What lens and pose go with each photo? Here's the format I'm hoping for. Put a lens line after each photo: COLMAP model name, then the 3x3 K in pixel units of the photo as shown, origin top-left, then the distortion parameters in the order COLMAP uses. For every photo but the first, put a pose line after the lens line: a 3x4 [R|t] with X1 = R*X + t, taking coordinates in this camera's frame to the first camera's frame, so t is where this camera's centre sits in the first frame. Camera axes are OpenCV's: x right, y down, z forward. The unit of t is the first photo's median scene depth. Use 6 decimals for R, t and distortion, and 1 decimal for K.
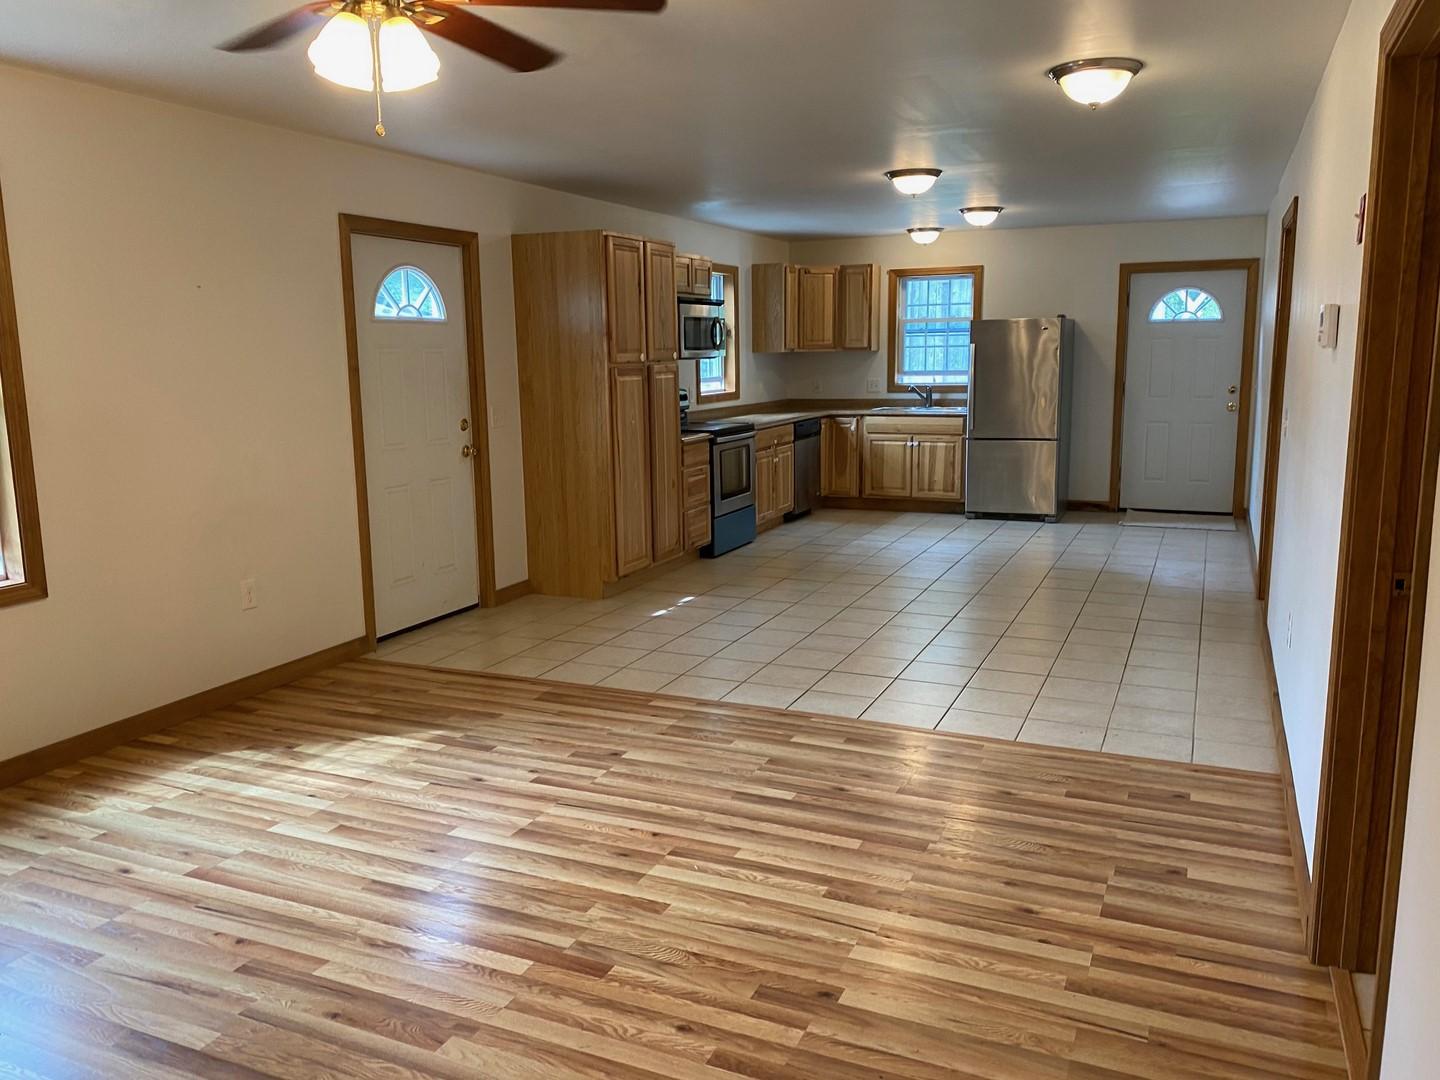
lens RADIAL K [[1109.0, 0, 720.0], [0, 1109.0, 540.0], [0, 0, 1]] dist [0.043211, -0.075438]
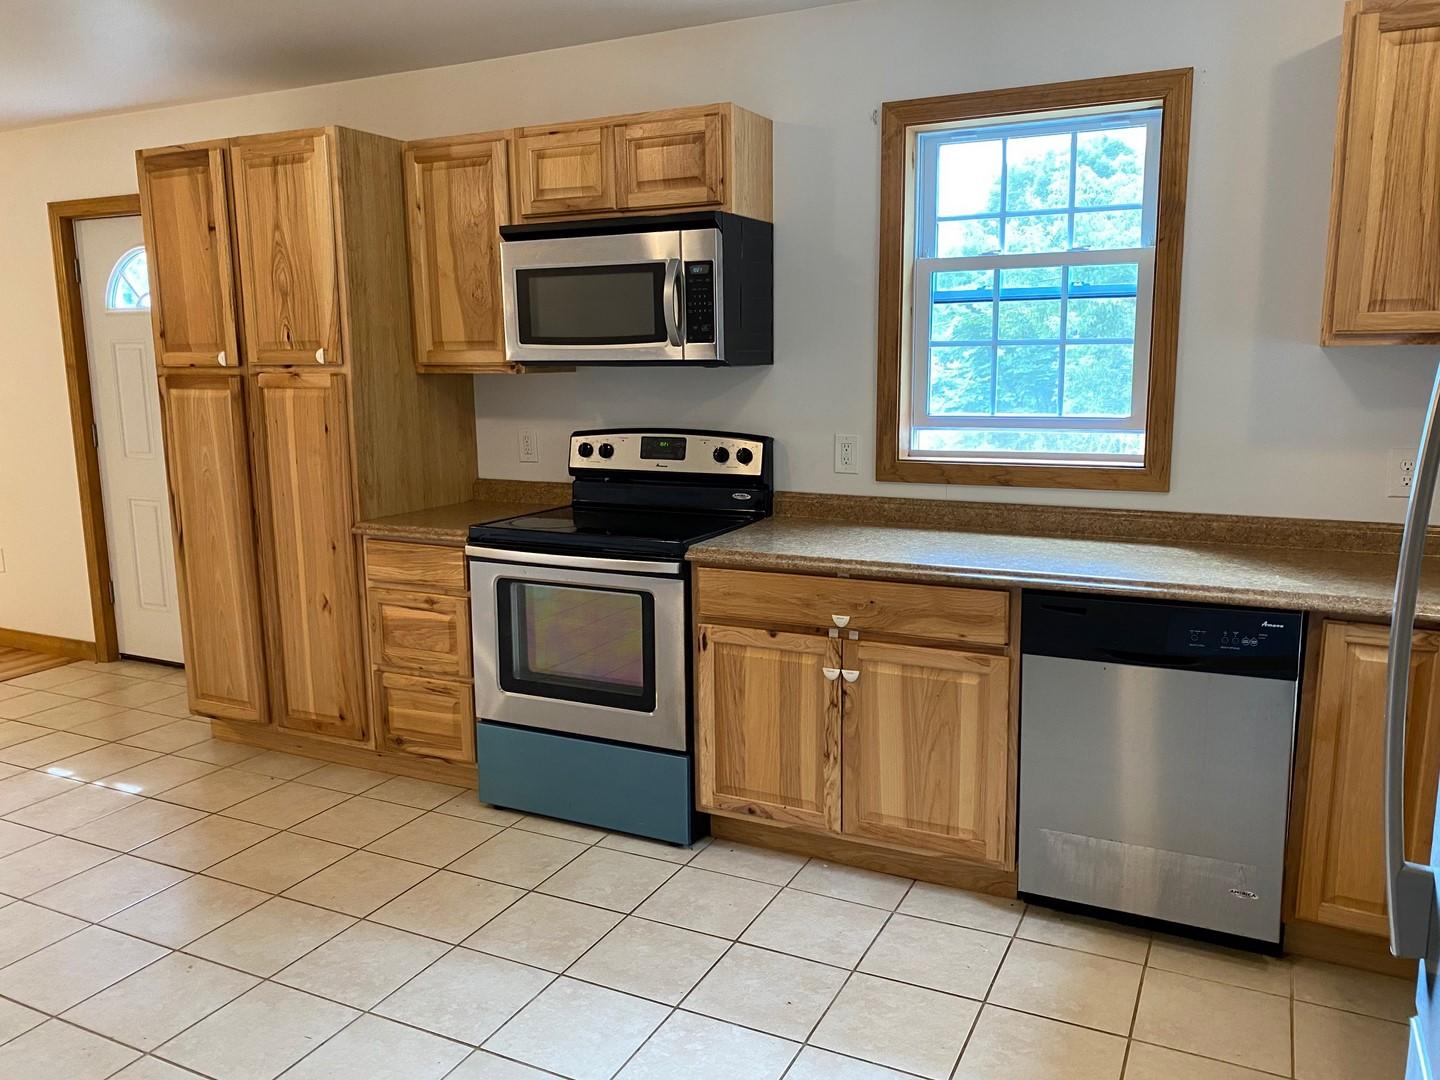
lens RADIAL K [[1108.5, 0, 720.6], [0, 1108.5, 541.5], [0, 0, 1]] dist [0.031200, -0.030779]
pose [[-0.040294, 0.180390, -0.982770, 0.817280], [-0.160342, 0.969654, 0.184557, -0.365125], [0.986239, 0.165016, -0.010147, 2.116440]]
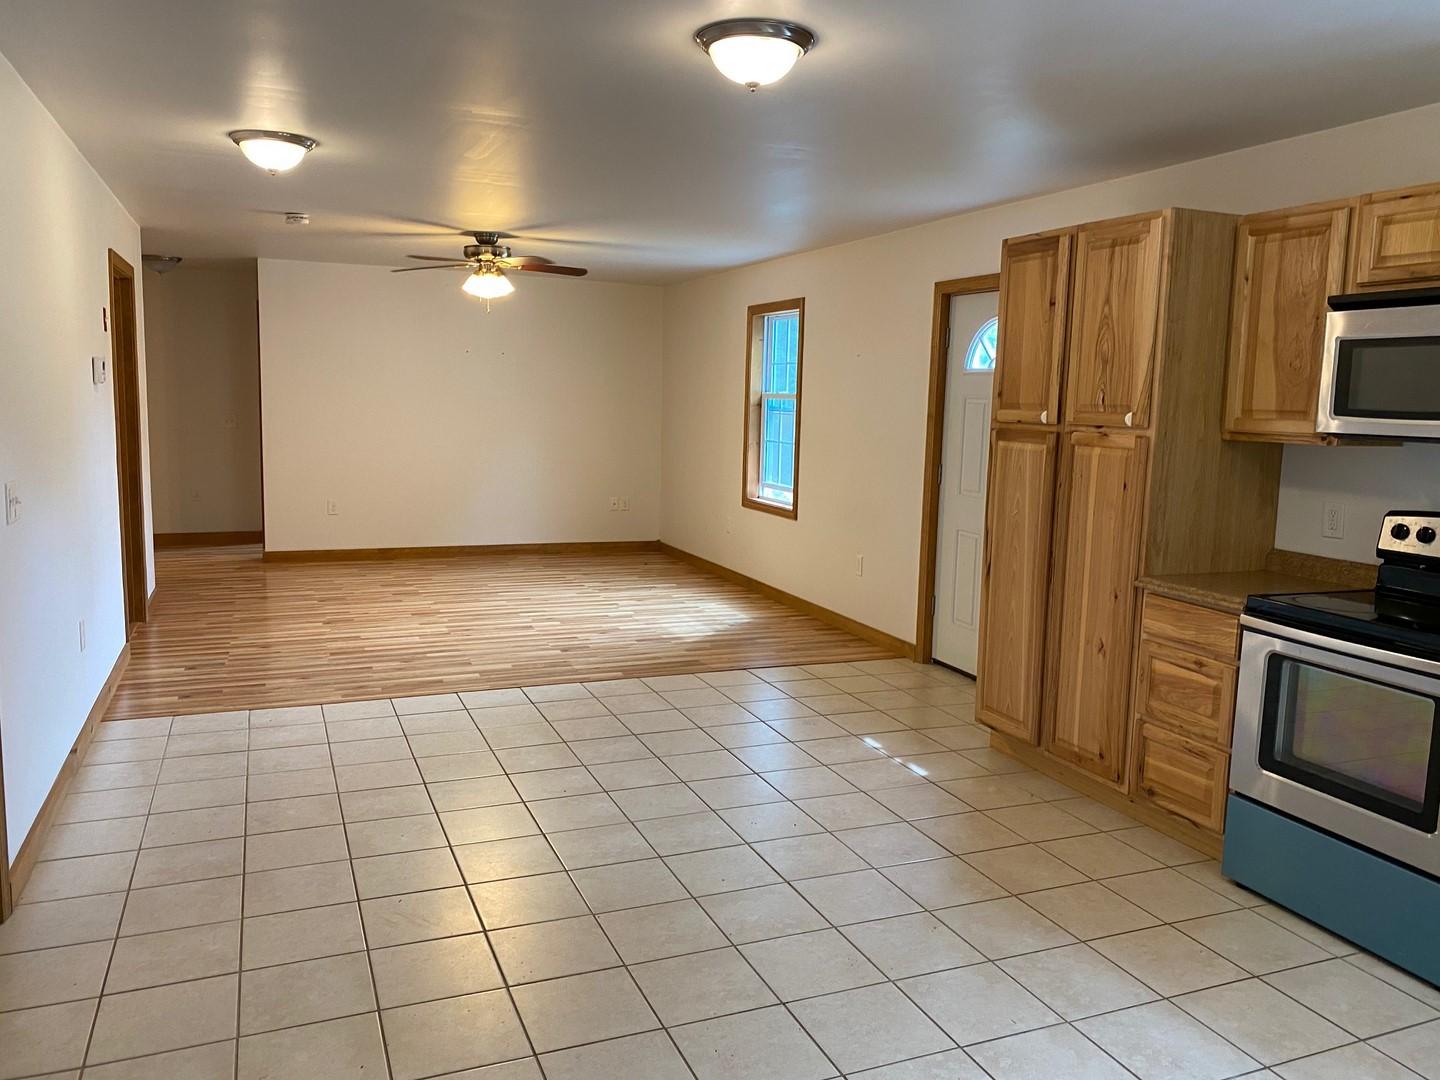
lens RADIAL K [[1109.0, 0, 720.0], [0, 1109.0, 540.0], [0, 0, 1]] dist [0.043211, -0.075438]
pose [[-0.691776, 0.089345, -0.716563, 0.870889], [-0.141433, 0.956333, 0.255782, -0.389853], [0.708126, 0.278290, -0.648932, 2.171204]]
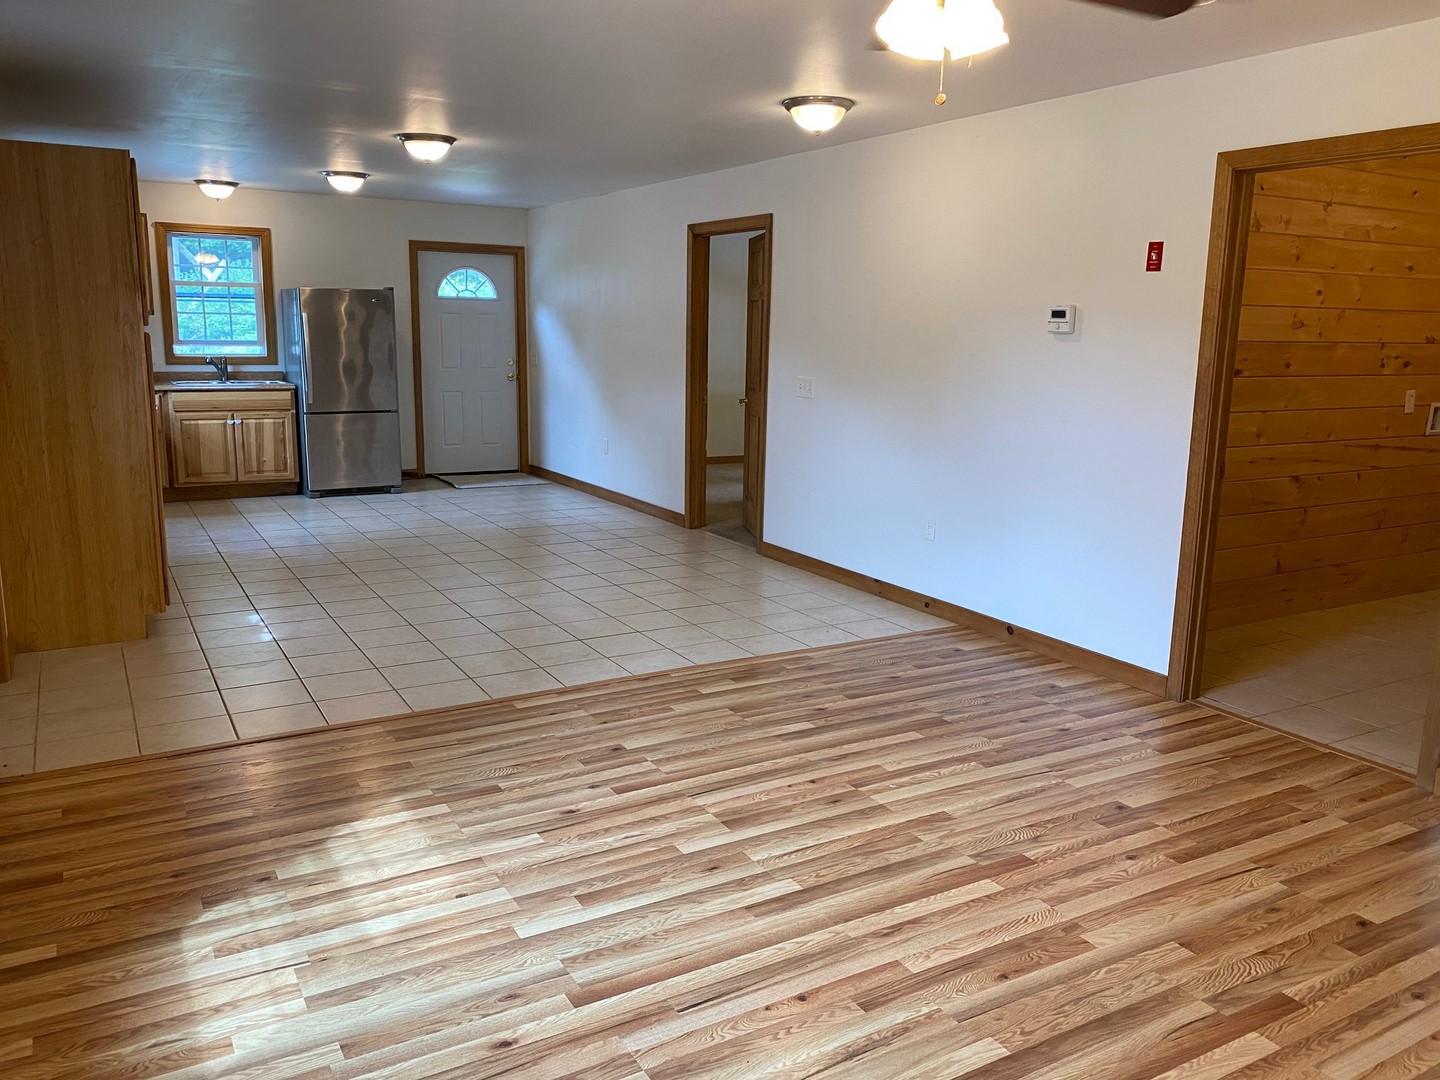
lens RADIAL K [[1109.0, 0, 720.0], [0, 1109.0, 540.0], [0, 0, 1]] dist [0.043211, -0.075438]
pose [[0.584601, -0.133206, 0.800311, -0.800148], [0.113141, 0.990176, 0.082162, -0.052845], [-0.803393, 0.042516, 0.593929, 0.371023]]
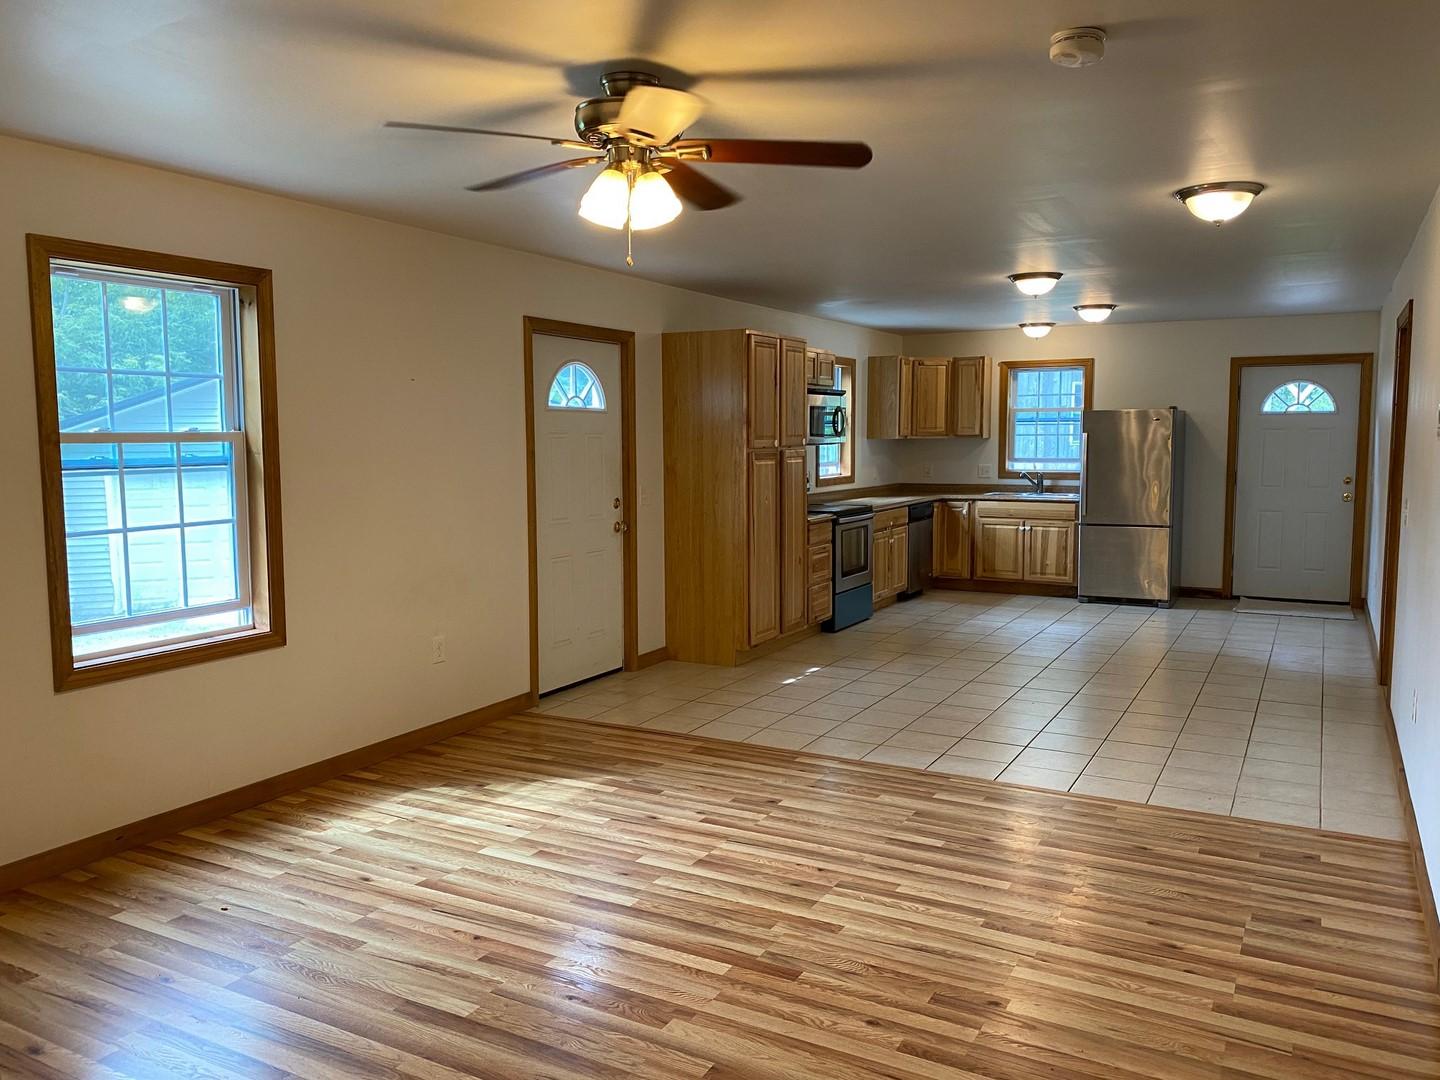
lens RADIAL K [[1113.8, 0, 713.2], [0, 1113.8, 540.8], [0, 0, 1]] dist [0.023820, -0.026128]
pose [[0.996376, 0.017680, -0.083204, -0.067480], [-0.023783, 0.997052, -0.072944, 0.017932], [0.081669, 0.074658, 0.993859, -0.123604]]
